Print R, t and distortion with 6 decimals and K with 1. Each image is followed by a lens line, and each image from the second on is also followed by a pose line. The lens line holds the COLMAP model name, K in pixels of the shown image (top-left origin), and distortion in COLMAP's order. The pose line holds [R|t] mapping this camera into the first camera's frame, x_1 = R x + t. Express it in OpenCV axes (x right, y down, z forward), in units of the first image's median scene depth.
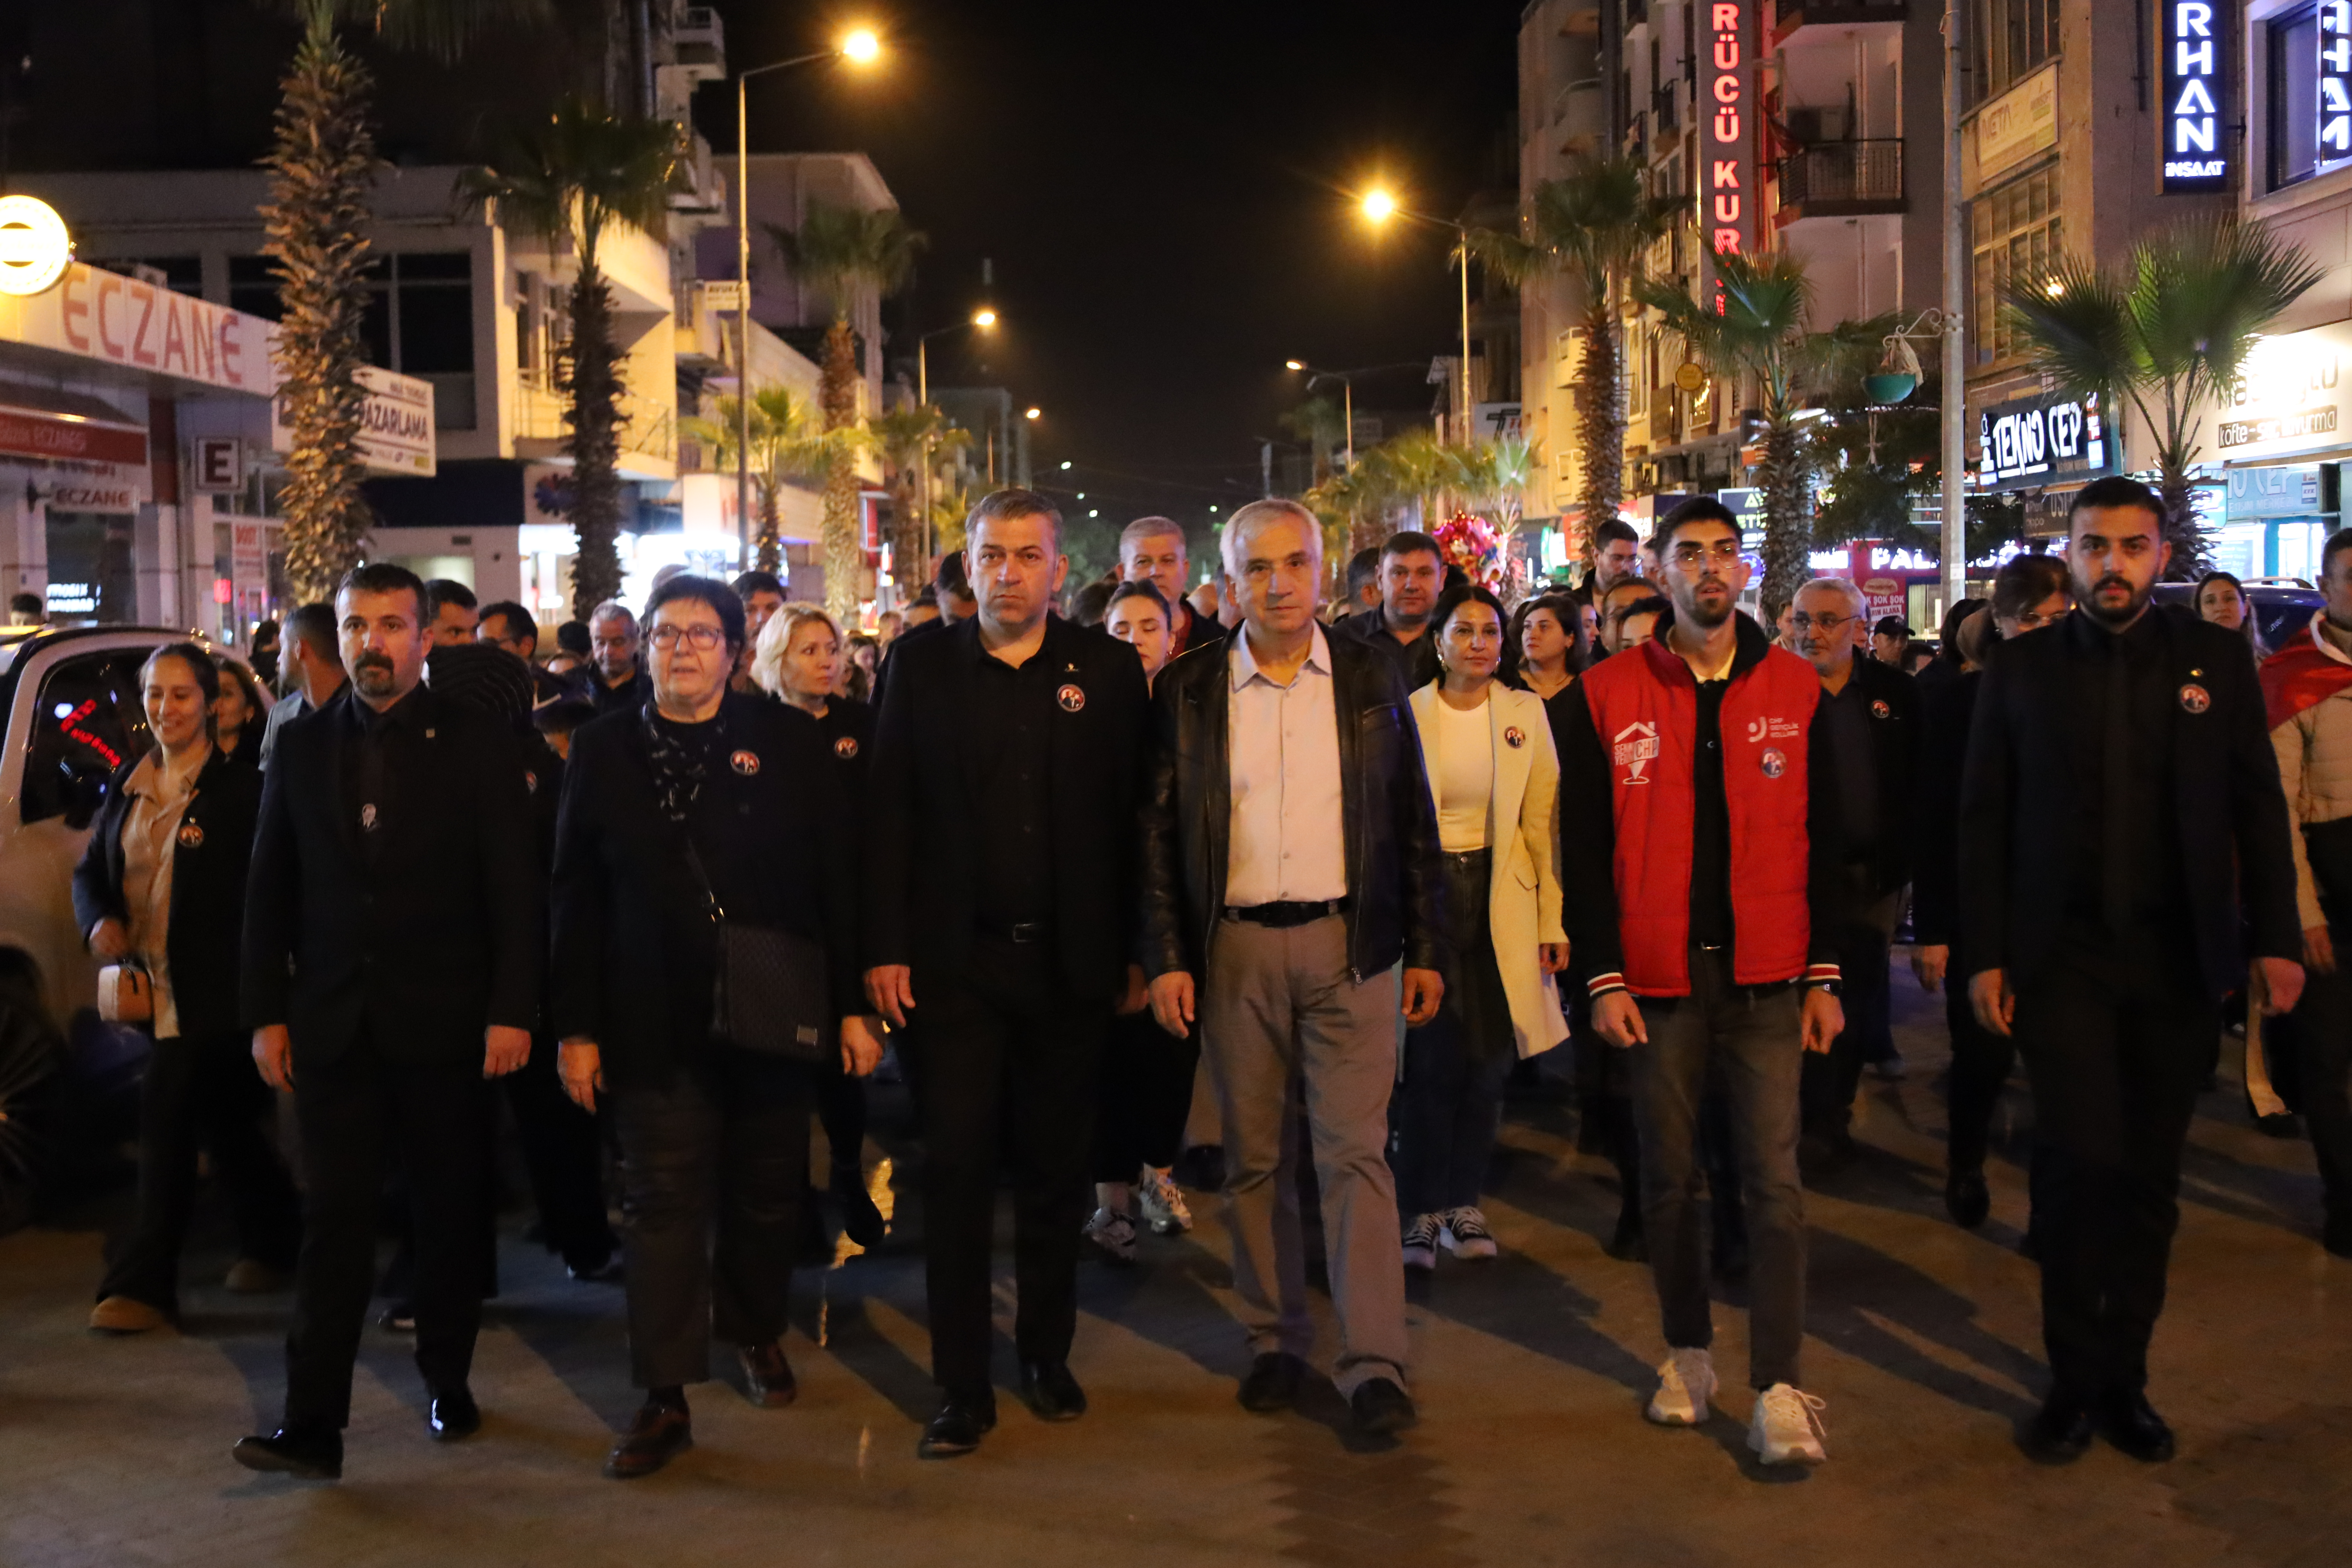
lens RADIAL K [[3134.1, 0, 1178.3], [0, 3134.1, 782.8], [0, 0, 1]] dist [0.164723, 0.000000]
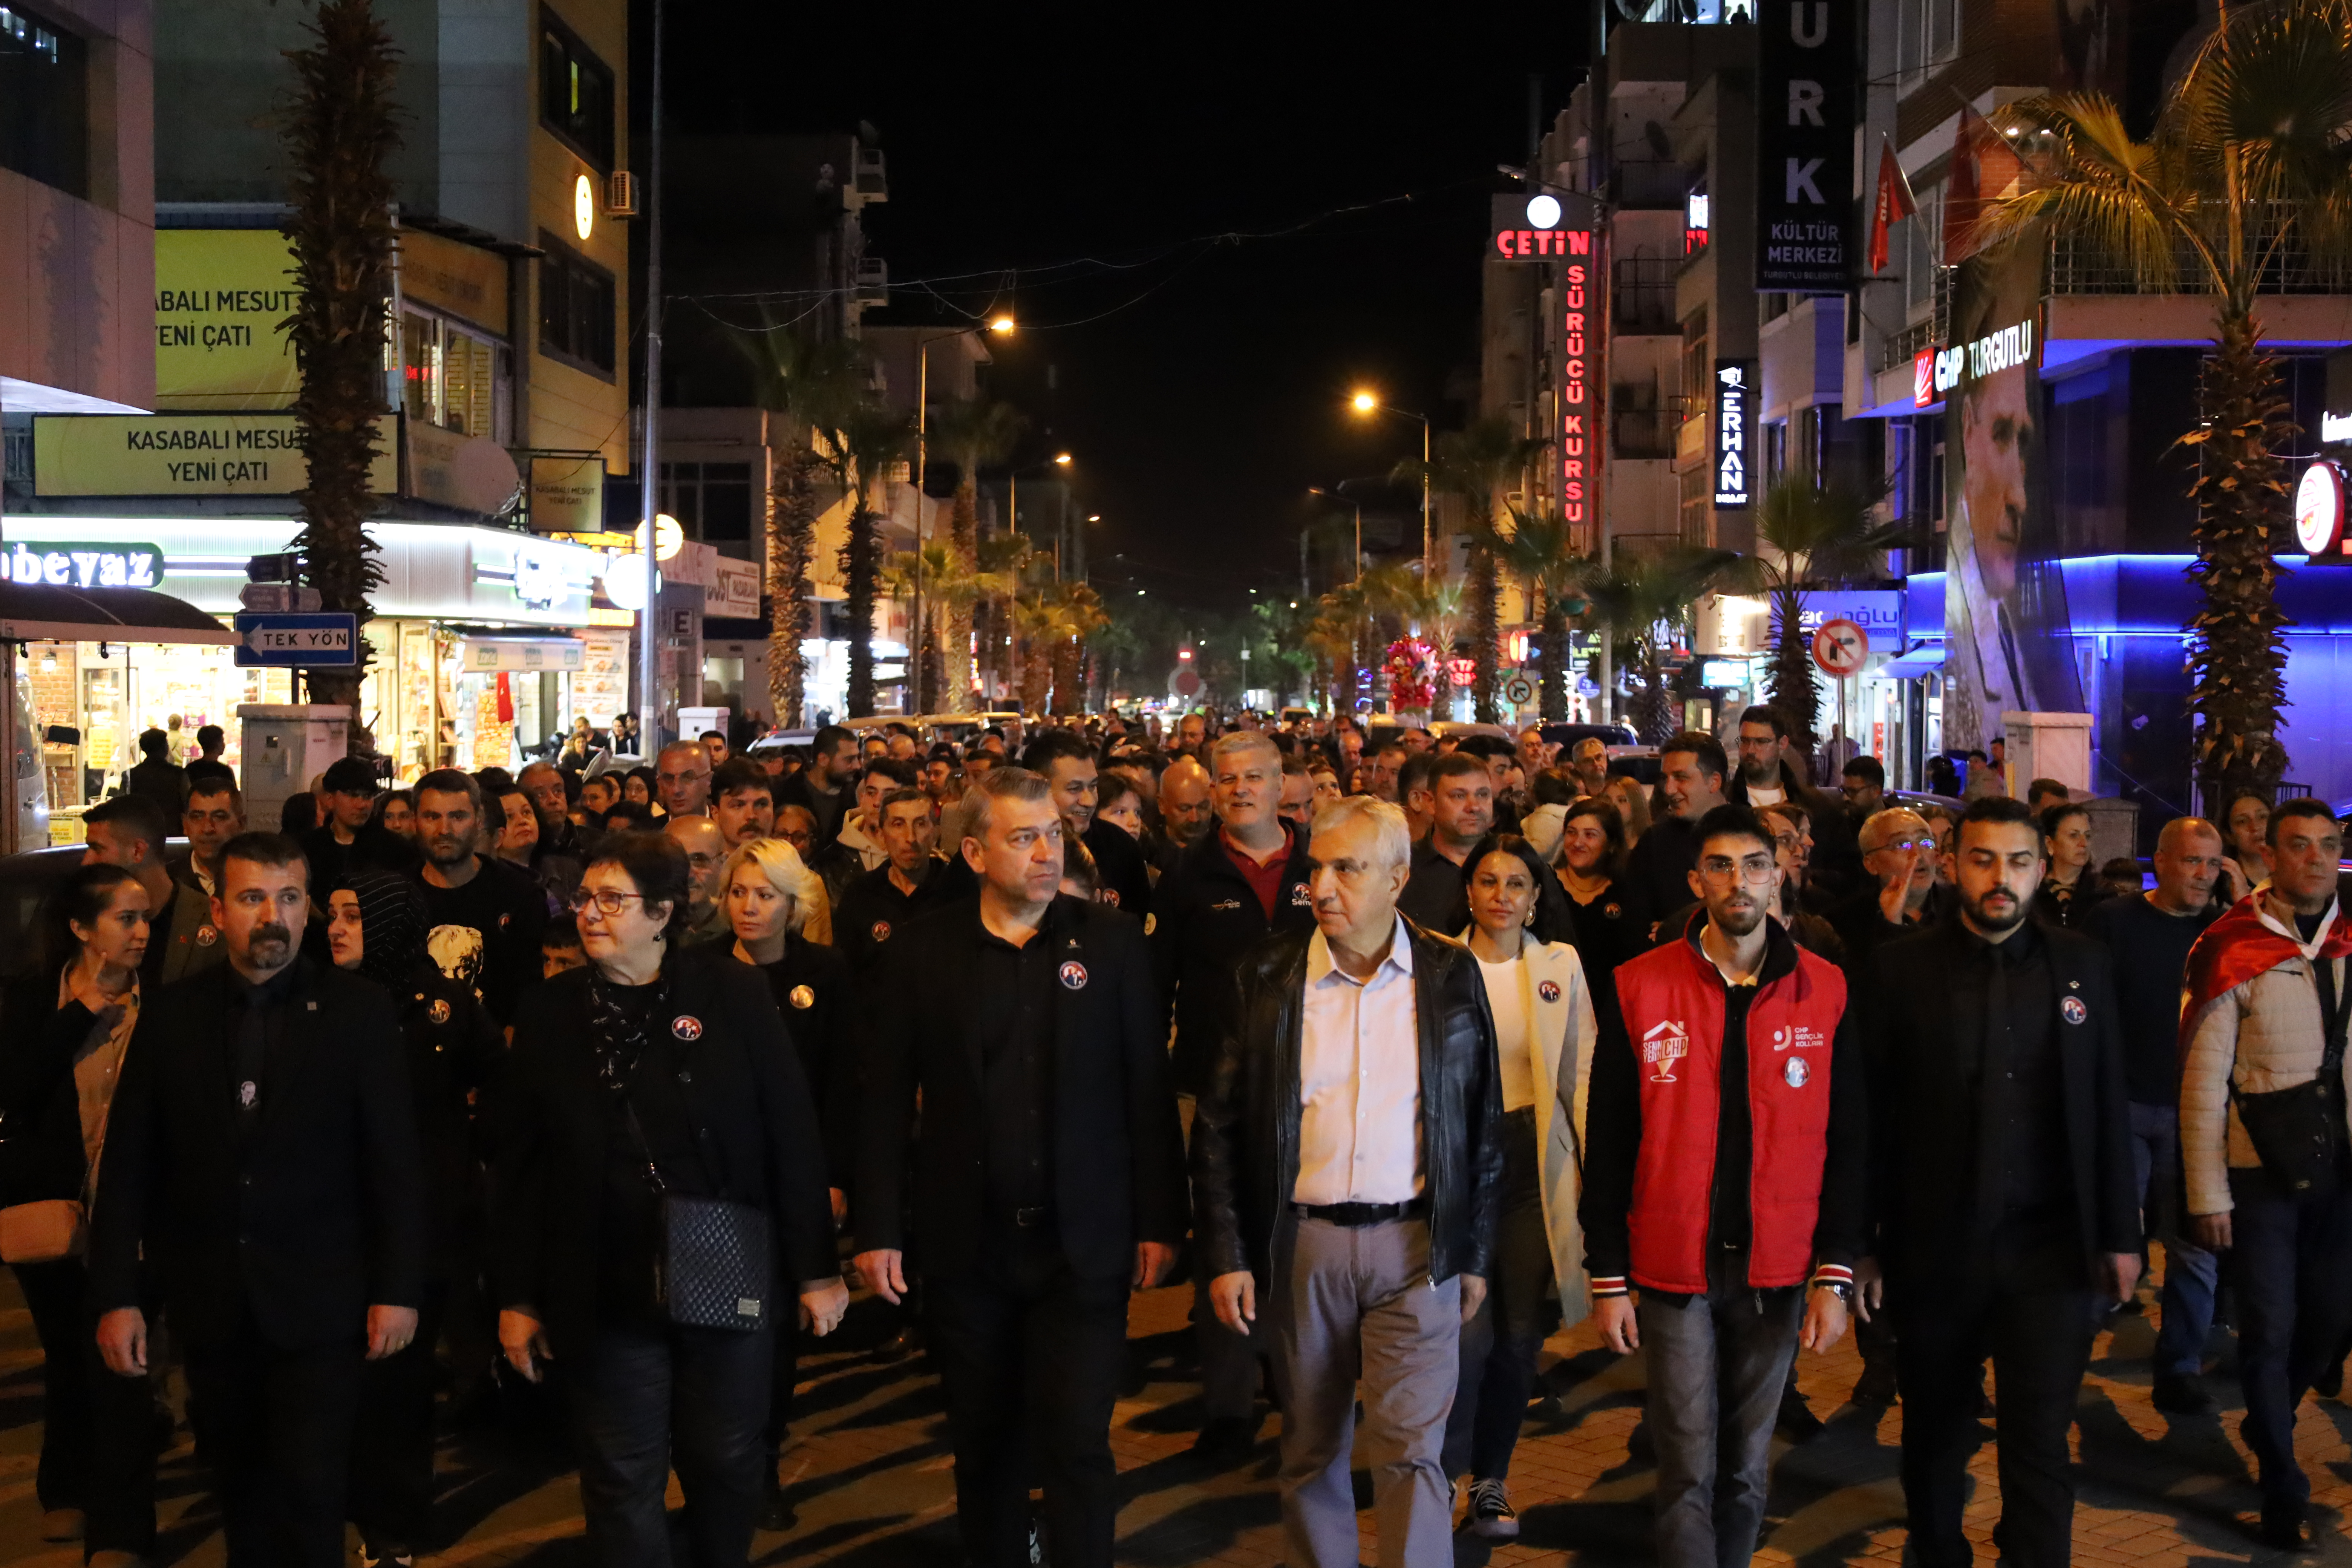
lens RADIAL K [[3254.0, 0, 1175.9], [0, 3254.0, 782.4], [0, 0, 1]] dist [-0.012518, 0.000000]
pose [[0.999654, 0.022377, -0.013811, 0.005810], [-0.022670, 0.999513, -0.021434, 0.011836], [0.013325, 0.021740, 0.999675, -0.395499]]
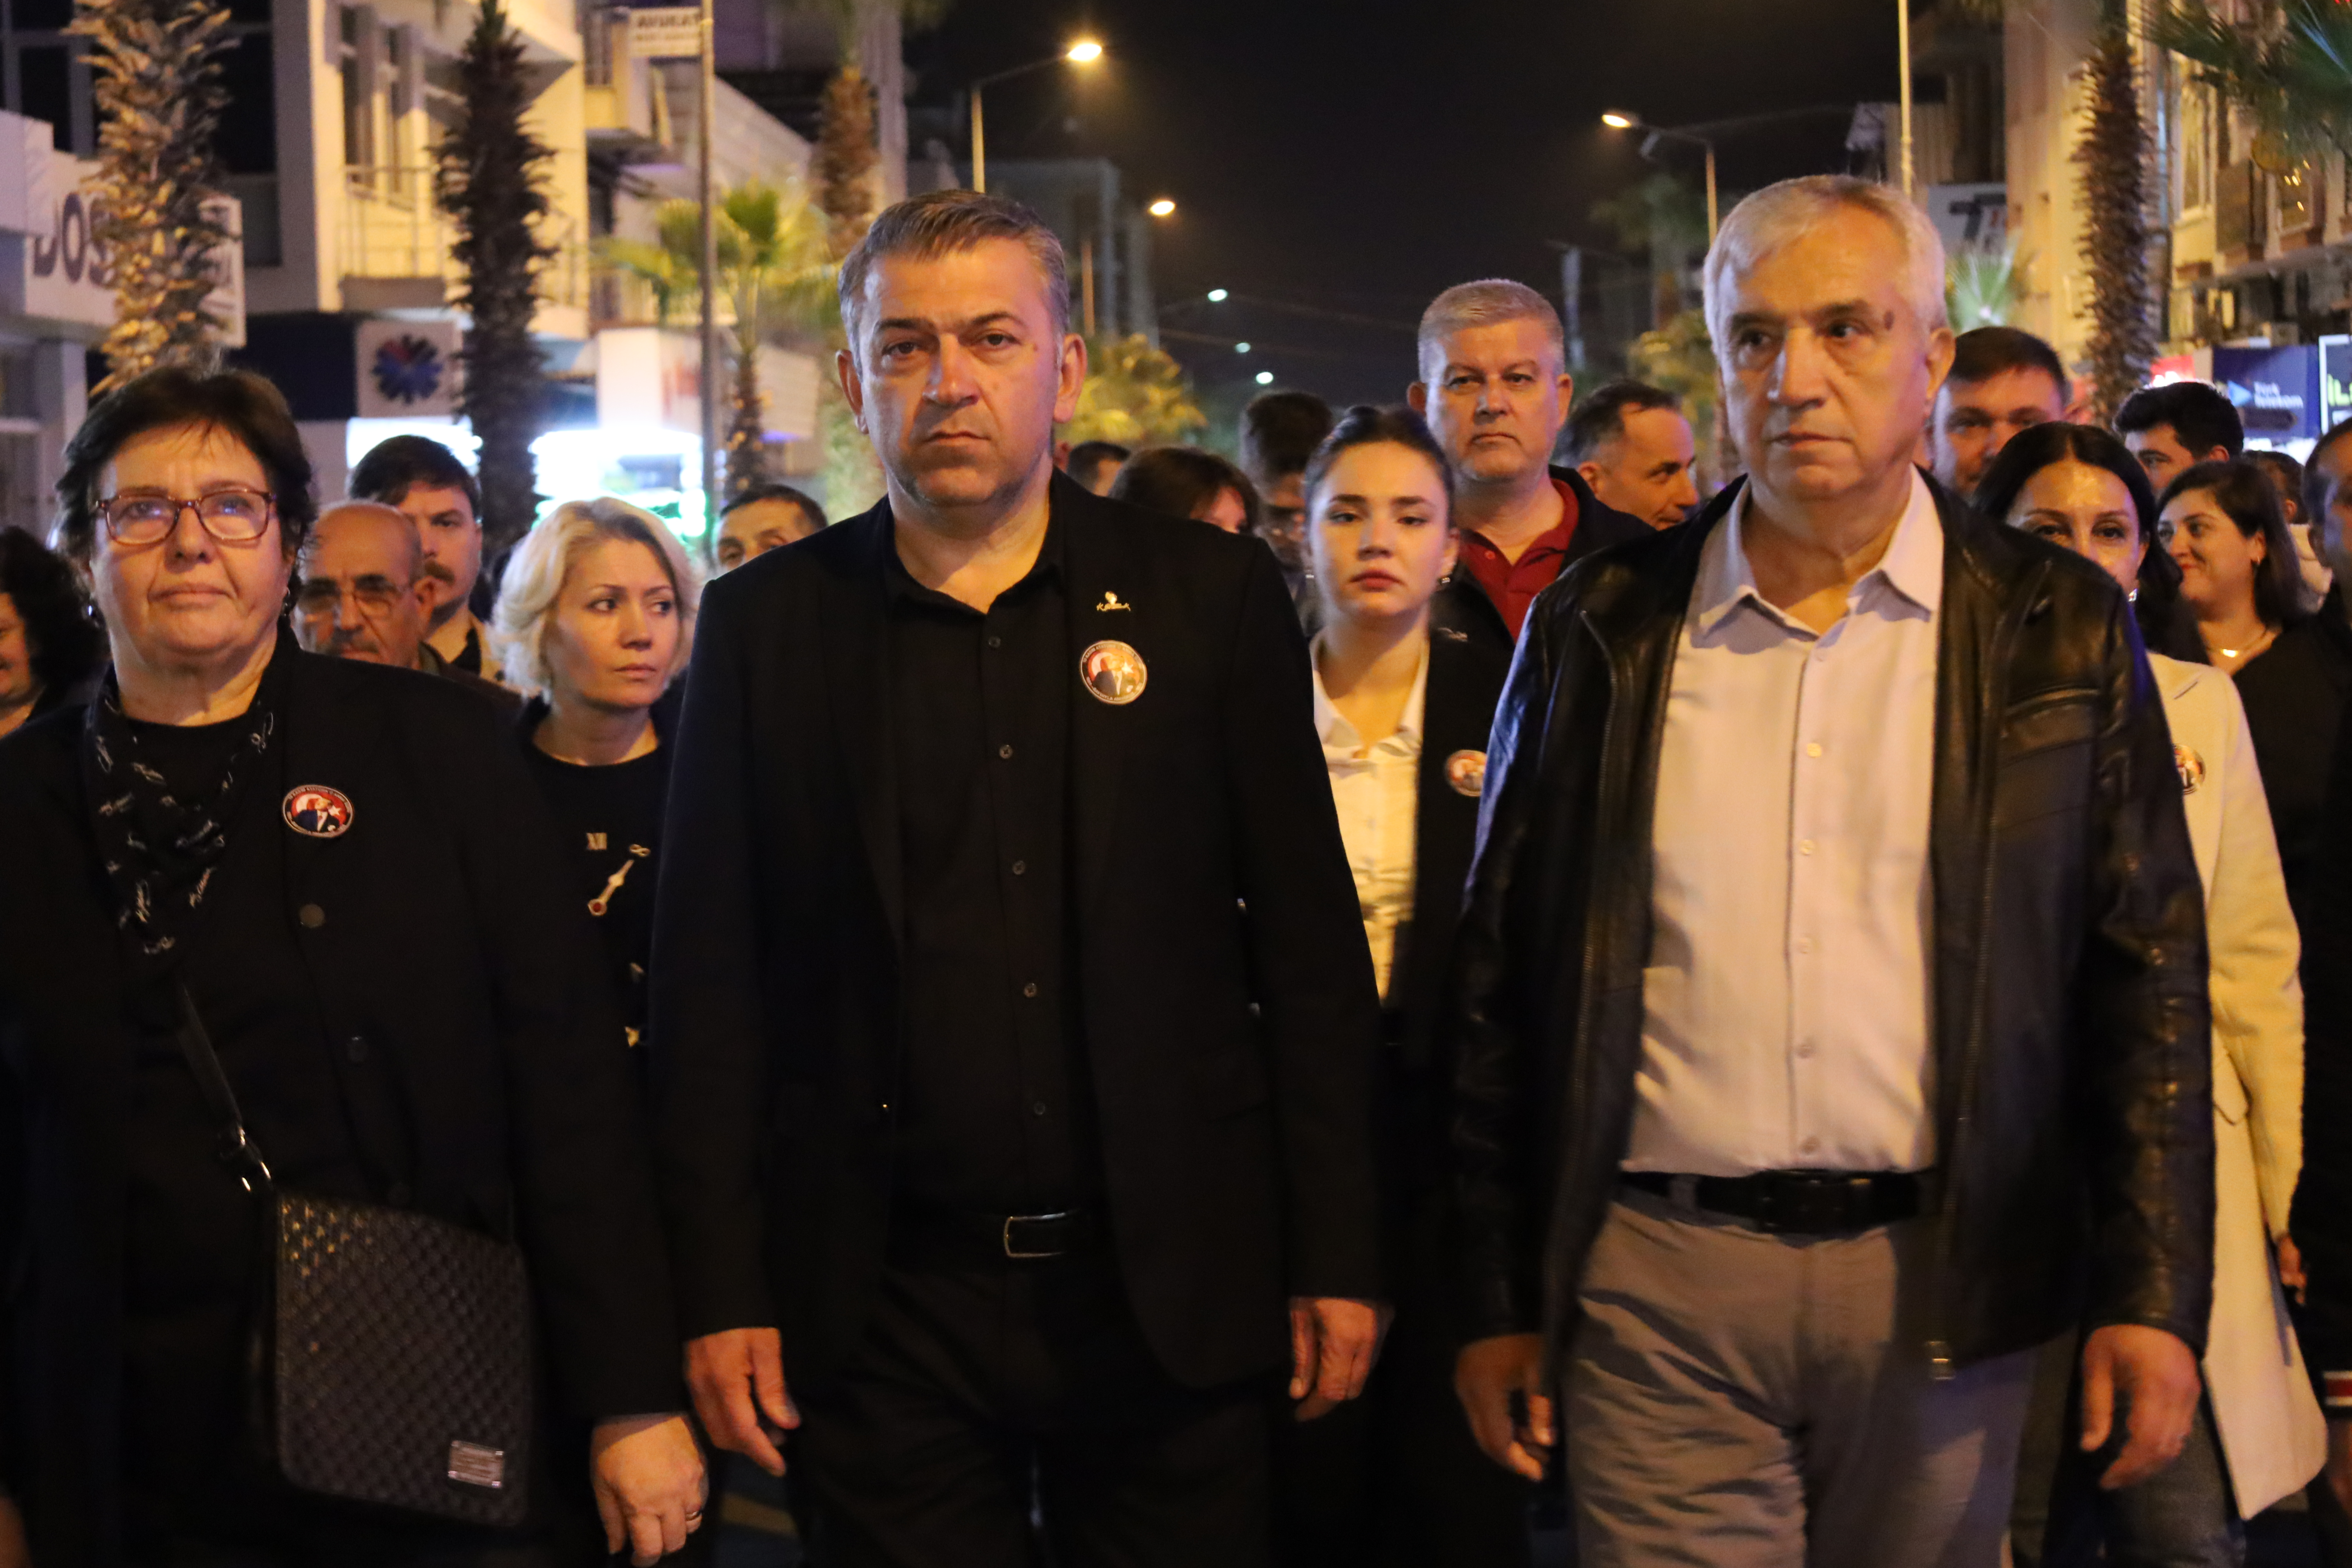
lens RADIAL K [[5585.1, 0, 1183.4], [0, 5585.1, 790.3], [0, 0, 1]] dist [0.059883, 0.000000]
pose [[0.999089, -0.007900, -0.041948, -0.001525], [0.007411, 0.999903, -0.011799, 0.004843], [0.042037, 0.011478, 0.999050, -0.083029]]
